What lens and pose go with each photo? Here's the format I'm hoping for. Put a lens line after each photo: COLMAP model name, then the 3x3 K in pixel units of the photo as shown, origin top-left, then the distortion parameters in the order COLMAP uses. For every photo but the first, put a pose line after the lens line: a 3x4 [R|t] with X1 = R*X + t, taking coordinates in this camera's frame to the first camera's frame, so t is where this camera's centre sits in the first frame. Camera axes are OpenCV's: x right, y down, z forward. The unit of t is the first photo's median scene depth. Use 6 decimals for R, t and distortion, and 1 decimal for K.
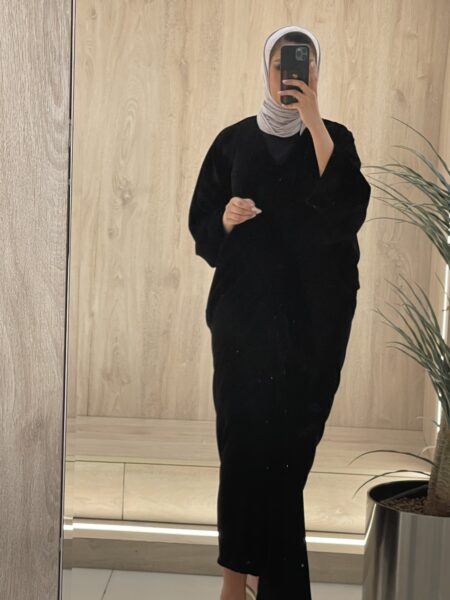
lens RADIAL K [[1879.3, 0, 227.0], [0, 1879.3, 302.2], [0, 0, 1]] dist [-1.103090, 0.000000]
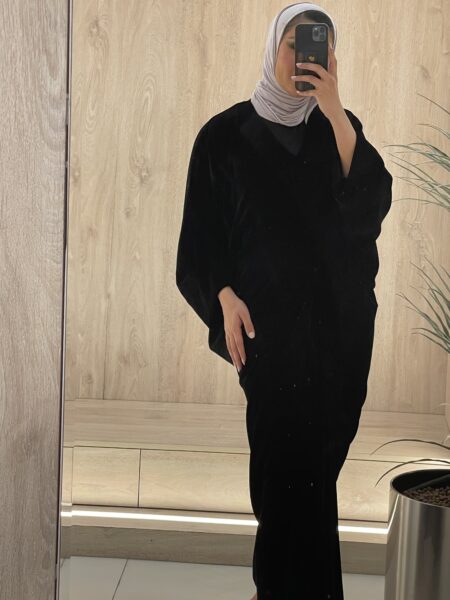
lens RADIAL K [[1585.0, 0, 224.6], [0, 1585.0, 299.9], [0, 0, 1]] dist [-0.603652, 0.000000]
pose [[0.999870, 0.002690, -0.015888, 0.001823], [-0.002230, 0.999580, 0.028894, -0.015578], [0.015959, -0.028855, 0.999456, 0.177744]]
